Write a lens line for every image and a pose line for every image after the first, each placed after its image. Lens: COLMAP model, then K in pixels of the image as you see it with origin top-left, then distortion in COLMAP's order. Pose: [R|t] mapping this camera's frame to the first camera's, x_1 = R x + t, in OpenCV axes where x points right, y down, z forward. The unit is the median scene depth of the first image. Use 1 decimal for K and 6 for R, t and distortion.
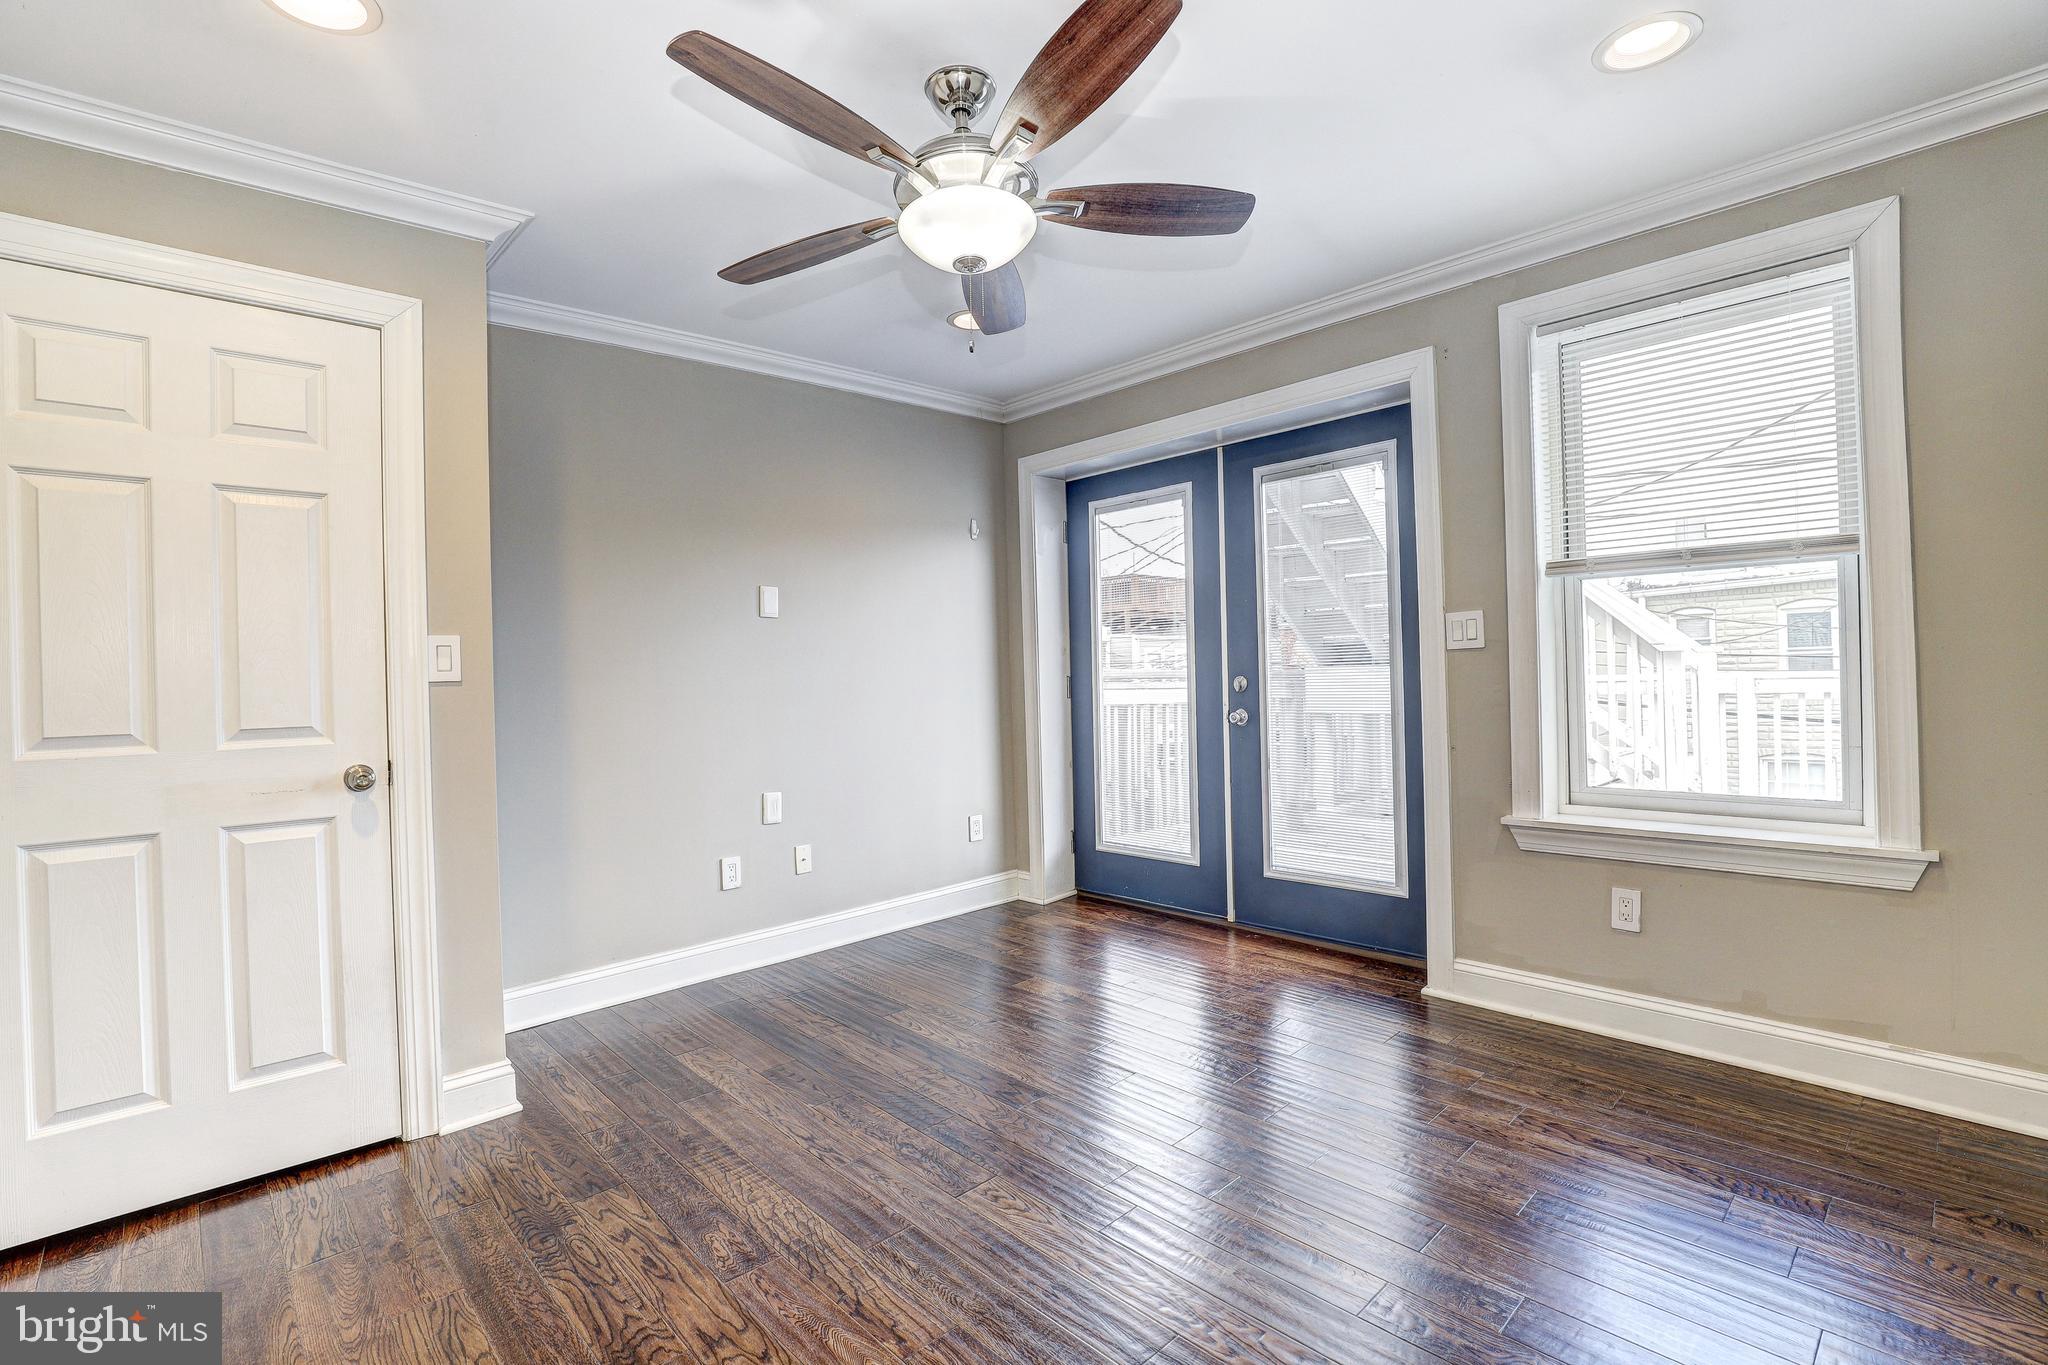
lens RADIAL K [[947.5, 0, 1112.2], [0, 947.5, 682.5], [0, 0, 1]] dist [-0.030693, 0.007094]
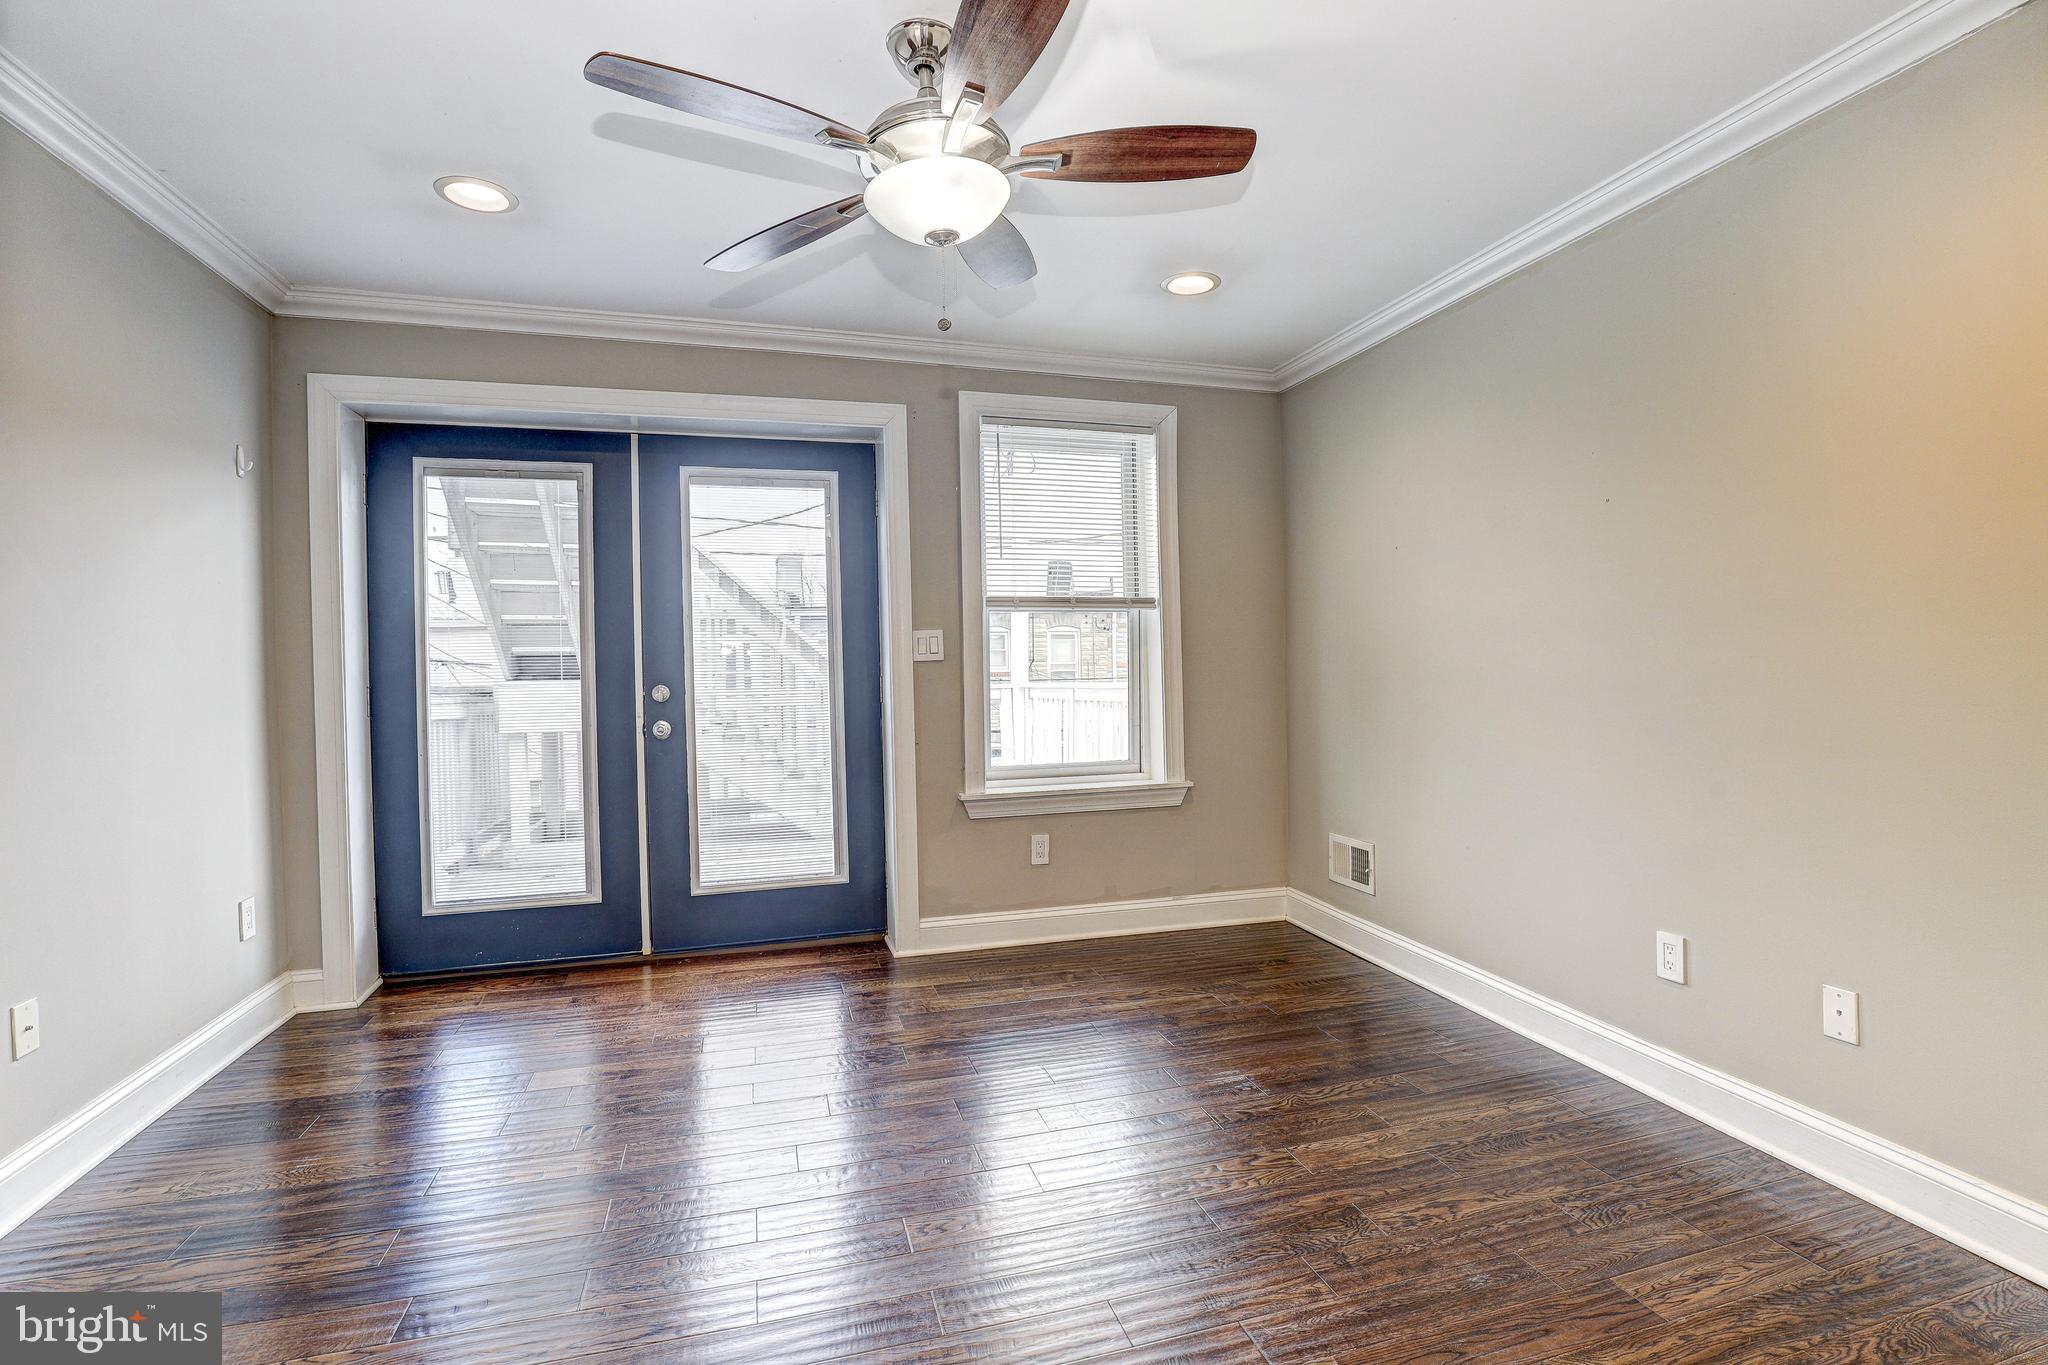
lens RADIAL K [[947.5, 0, 964.6], [0, 947.5, 684.1], [0, 0, 1]] dist [-0.030693, 0.007094]
pose [[0.490006, 0.005878, 0.871699, -0.612557], [0.015186, 0.999768, -0.015279, 0.012582], [-0.871587, 0.020724, 0.489803, 0.332333]]
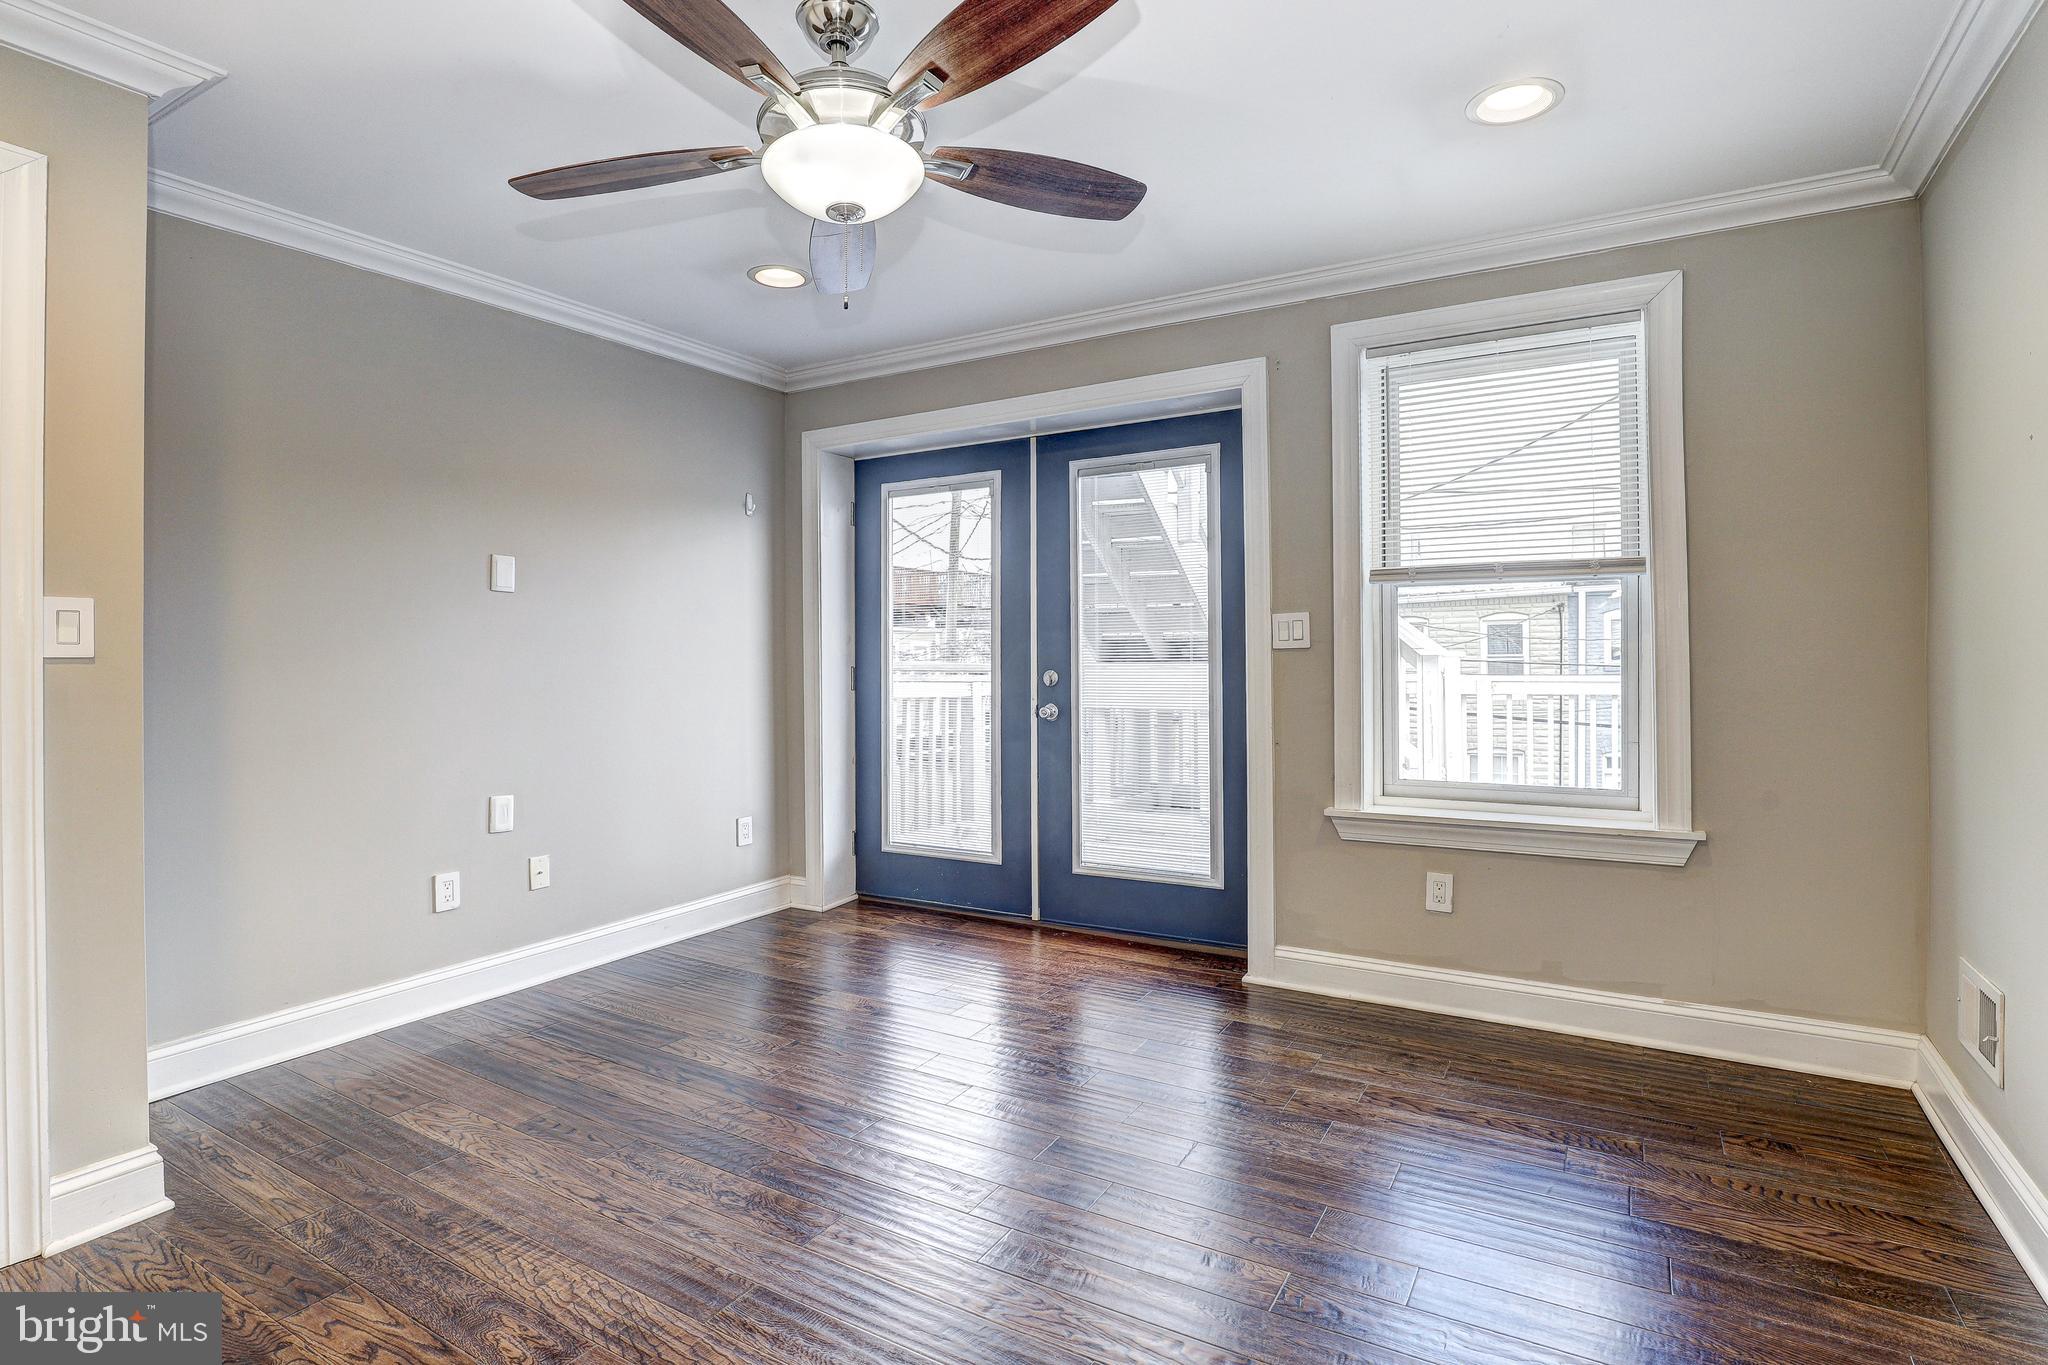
lens RADIAL K [[947.5, 0, 1049.9], [0, 947.5, 668.3], [0, 0, 1]] dist [-0.030693, 0.007094]
pose [[0.962652, 0.019370, 0.270048, -0.153430], [-0.017119, 0.999796, -0.010686, 0.001897], [-0.270200, 0.005664, 0.962788, 0.057907]]
